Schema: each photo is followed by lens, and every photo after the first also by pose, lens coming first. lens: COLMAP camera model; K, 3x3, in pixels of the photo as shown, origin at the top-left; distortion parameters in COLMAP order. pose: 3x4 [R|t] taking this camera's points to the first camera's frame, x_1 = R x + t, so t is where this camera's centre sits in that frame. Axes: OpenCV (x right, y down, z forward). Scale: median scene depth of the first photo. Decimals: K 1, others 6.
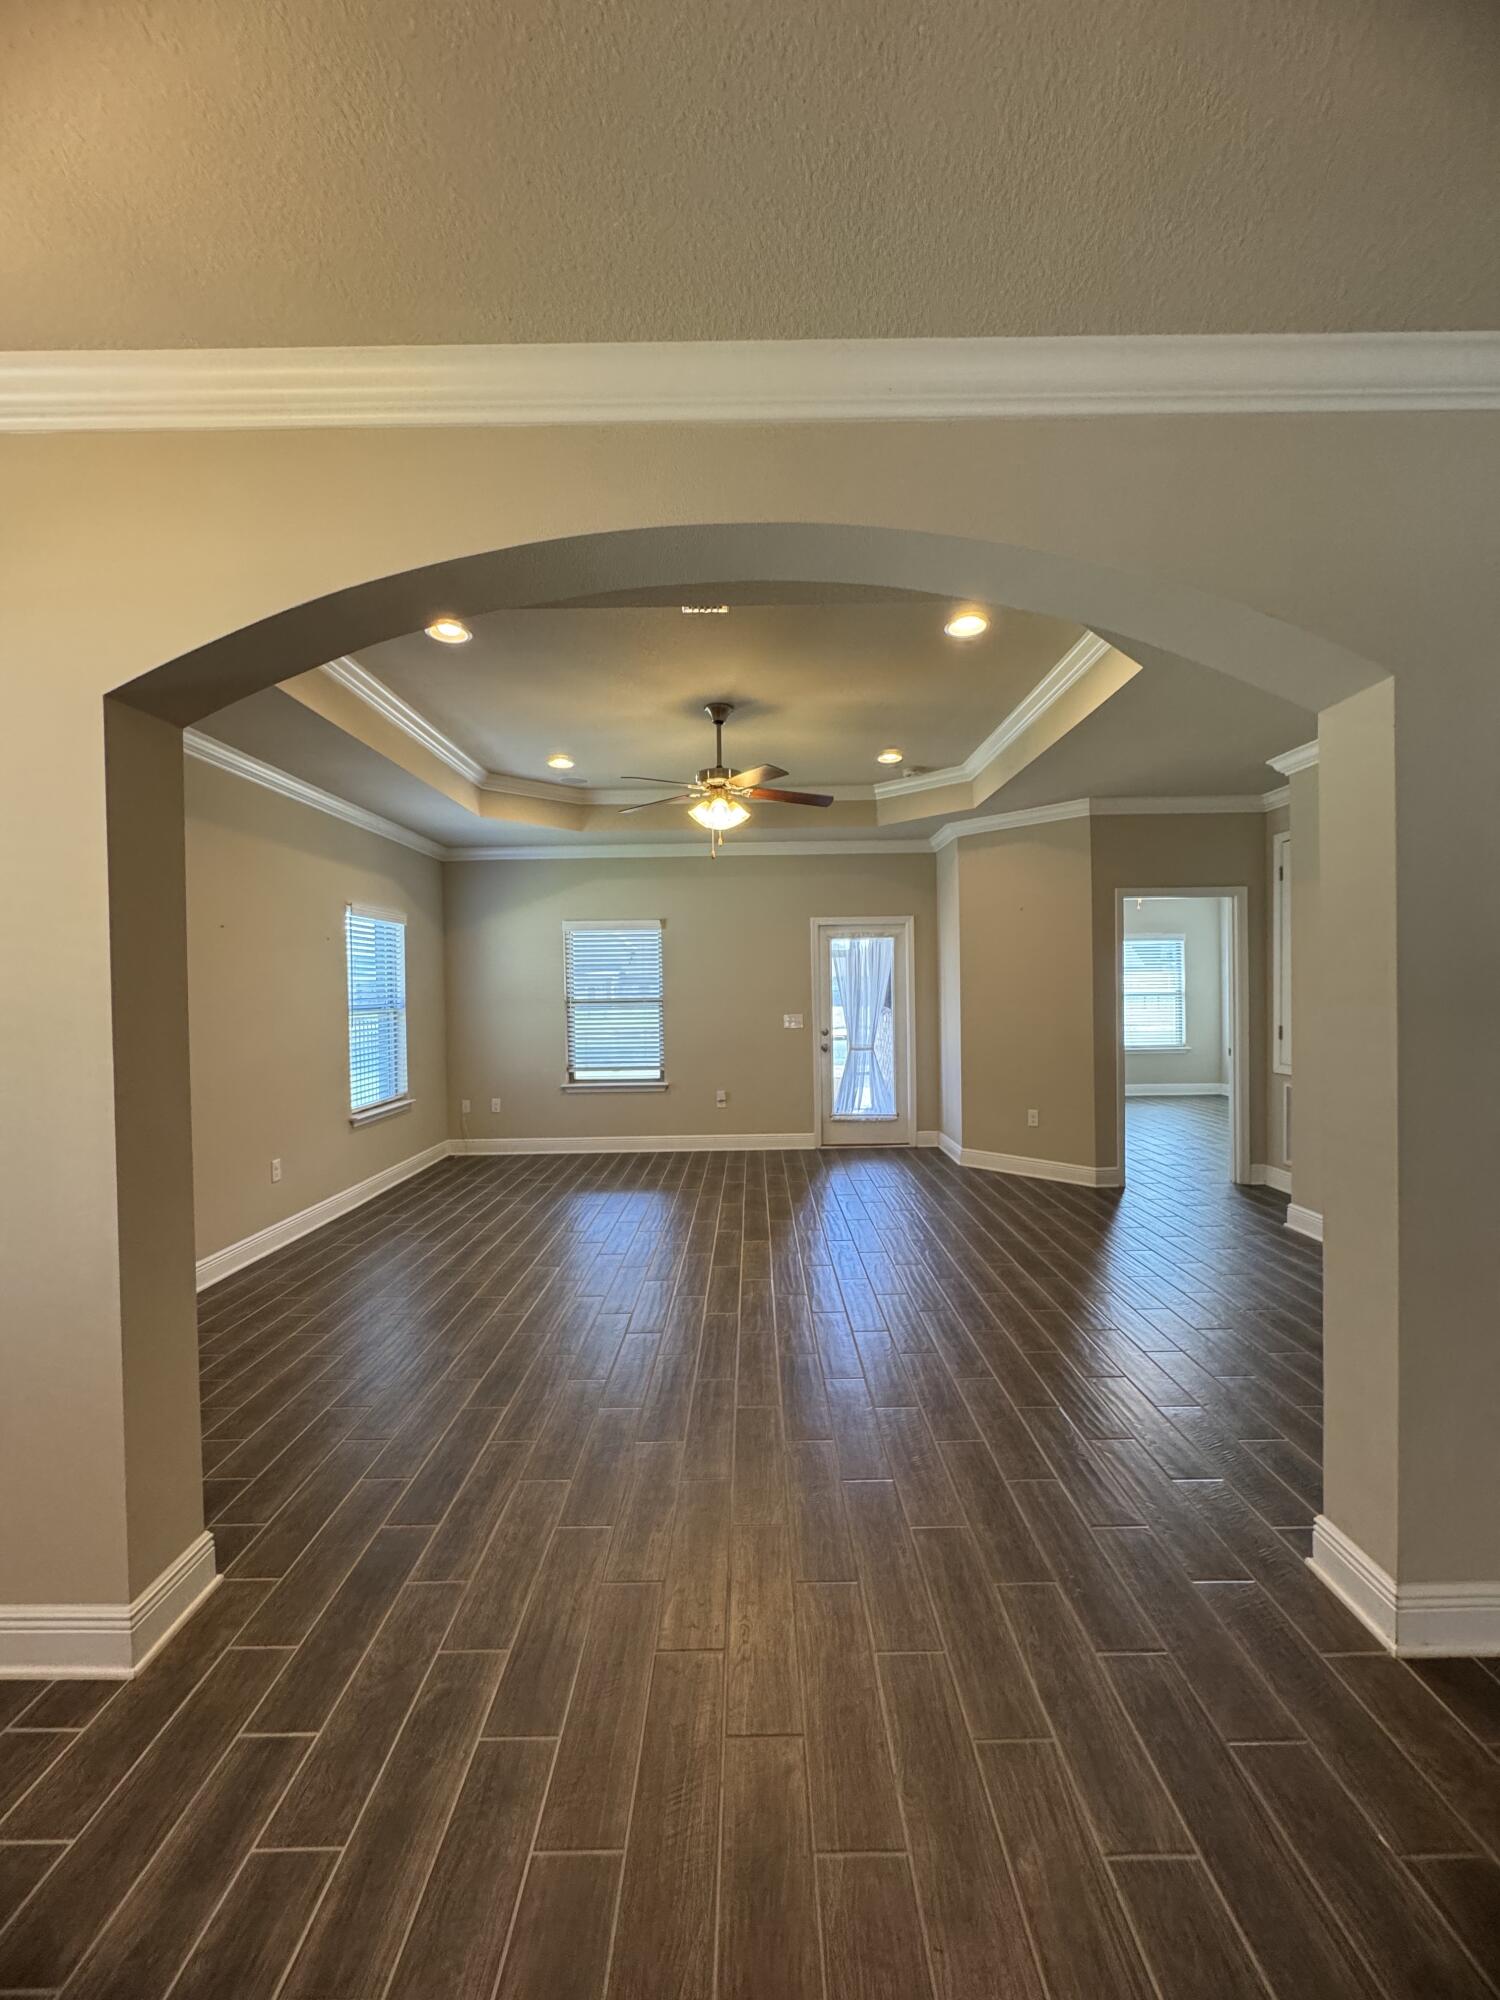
lens RADIAL K [[794.8, 0, 755.0], [0, 794.8, 1016.3], [0, 0, 1]] dist [-0.000447, -0.000016]
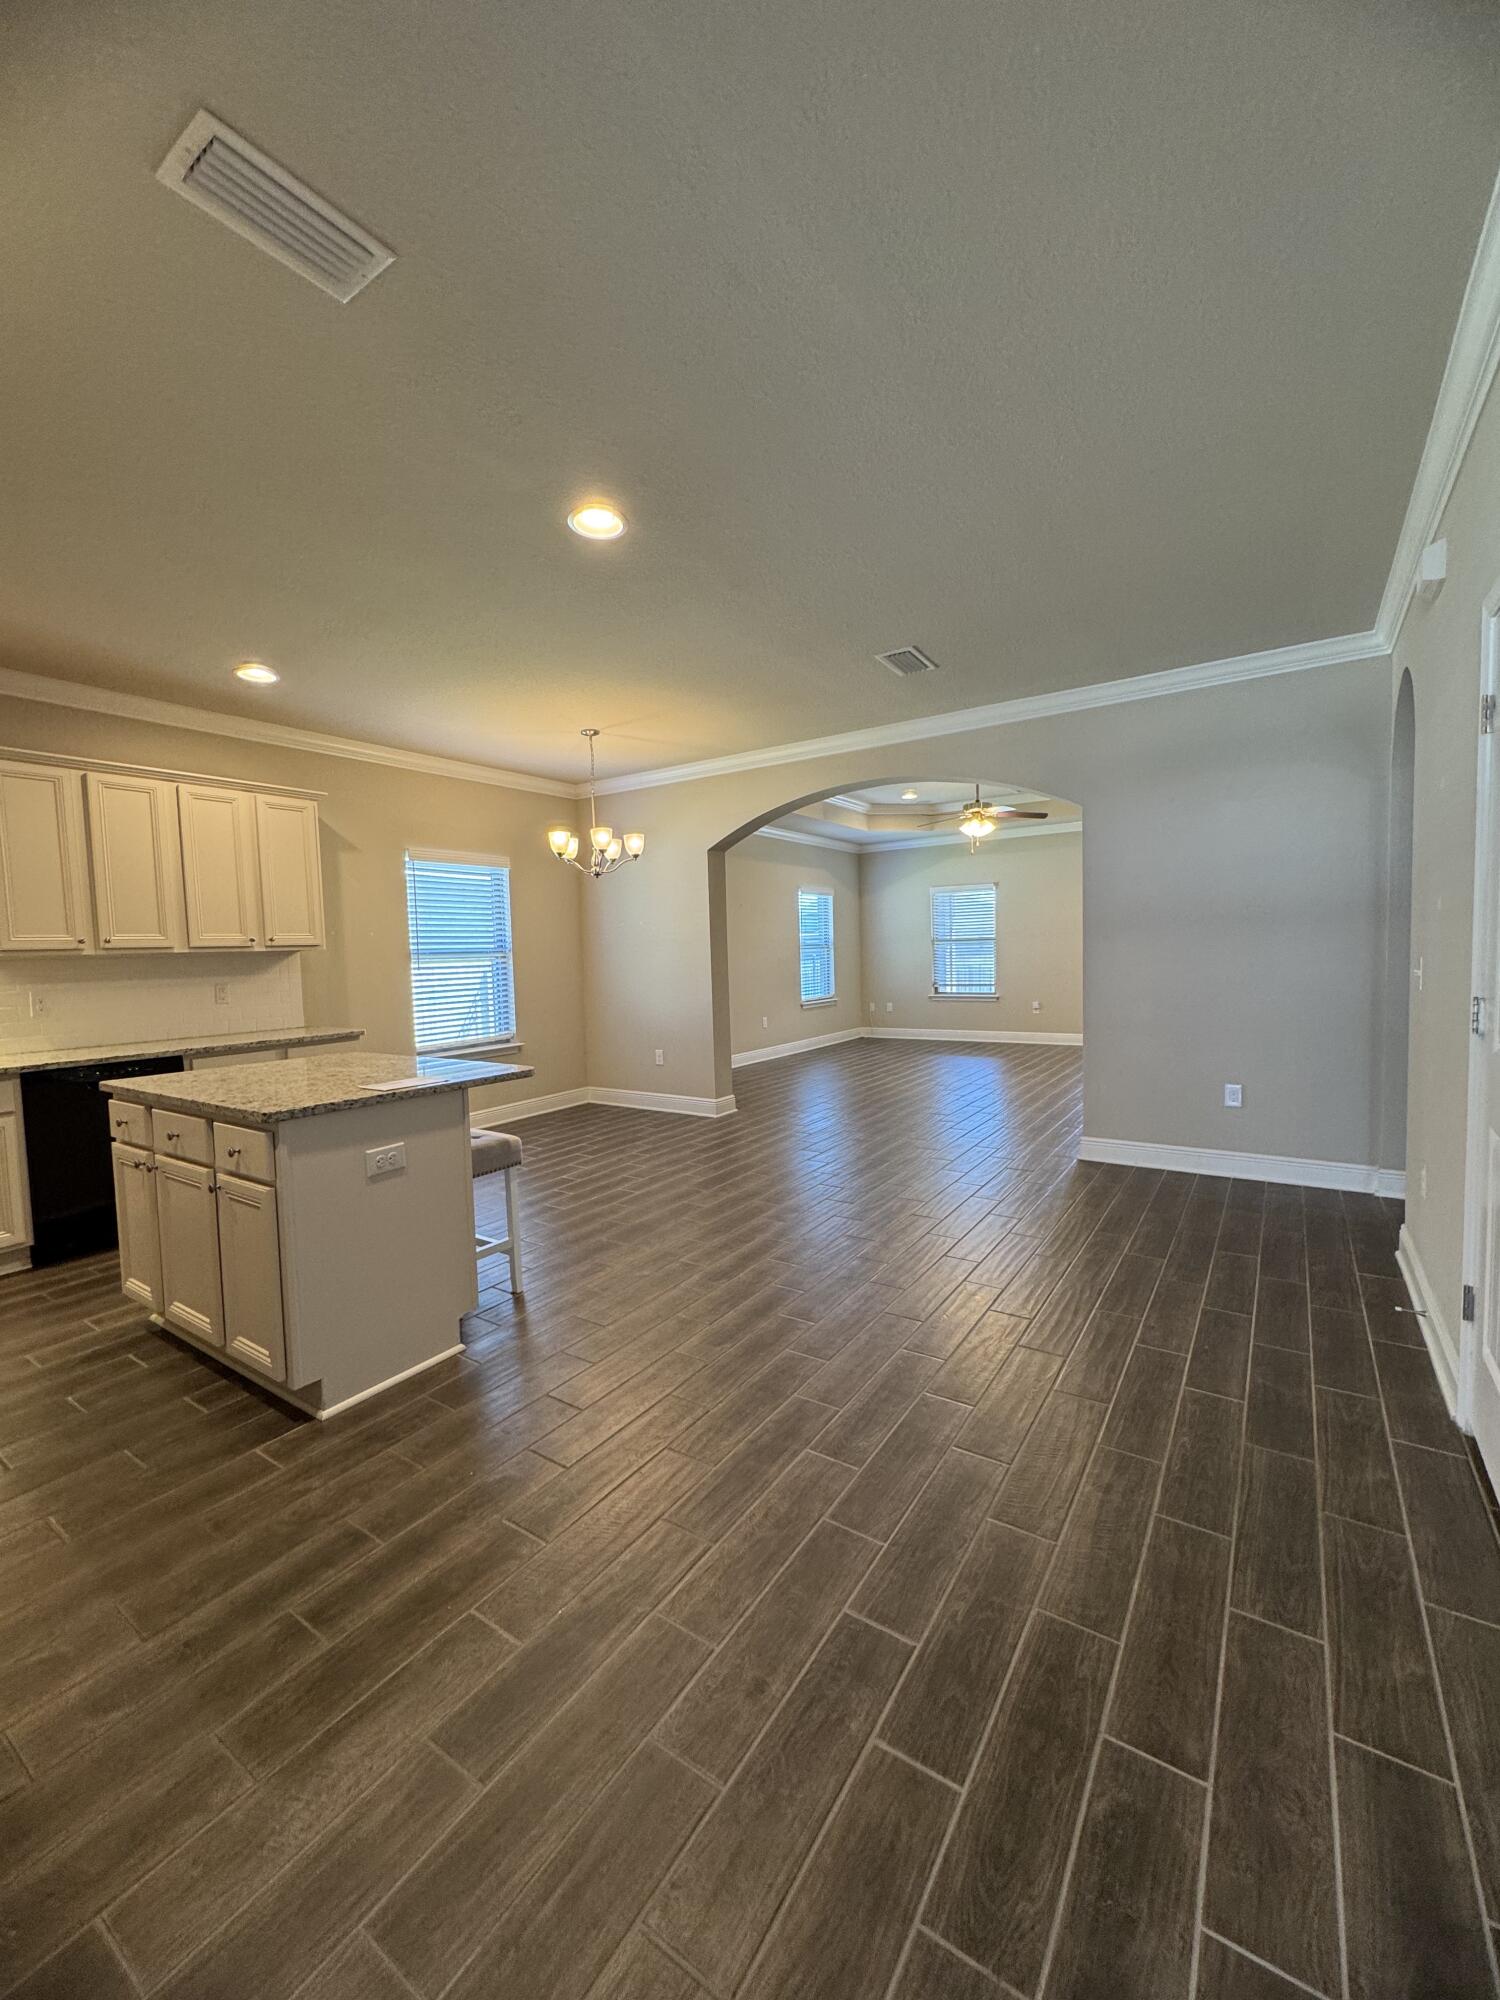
lens RADIAL K [[806.4, 0, 750.0], [0, 806.4, 1000.0], [0, 0, 1]] dist [-0.001283, -0.000038]
pose [[0.826332, 0.029045, -0.562434, 0.427197], [-0.001336, 0.998768, 0.049614, 0.024584], [0.563182, -0.040246, 0.825352, -0.585375]]
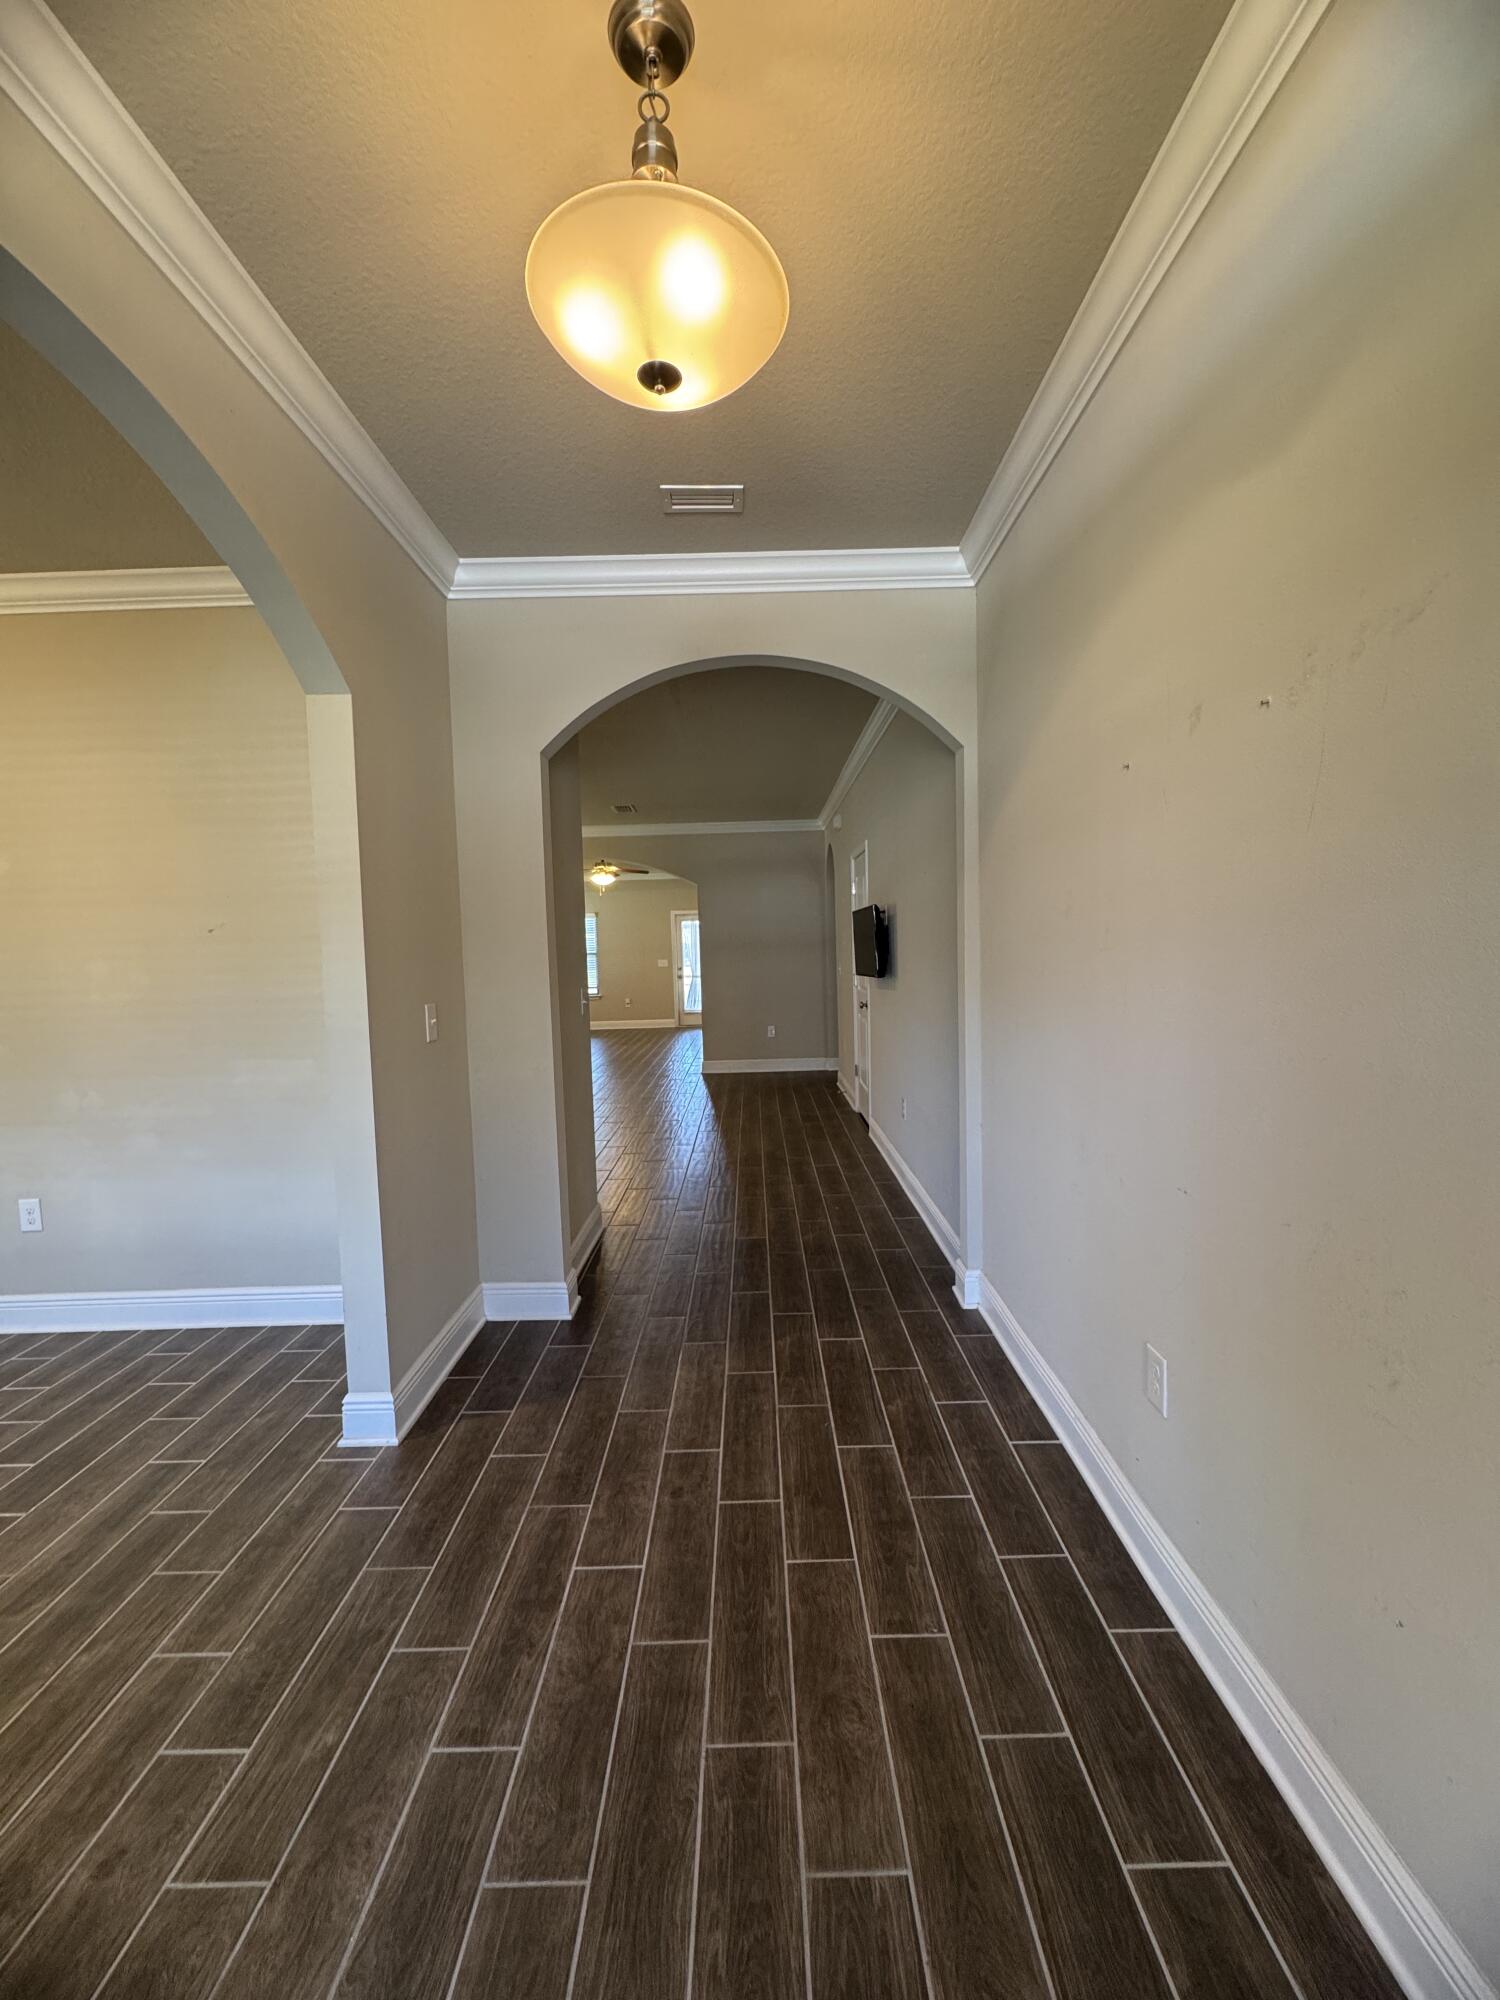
lens RADIAL K [[806.4, 0, 750.0], [0, 806.4, 1000.0], [0, 0, 1]] dist [-0.001283, -0.000038]
pose [[0.999770, -0.014860, 0.015460, 0.304058], [0.014103, 0.998748, 0.048005, 0.014206], [-0.016154, -0.047776, 0.998727, -1.317506]]
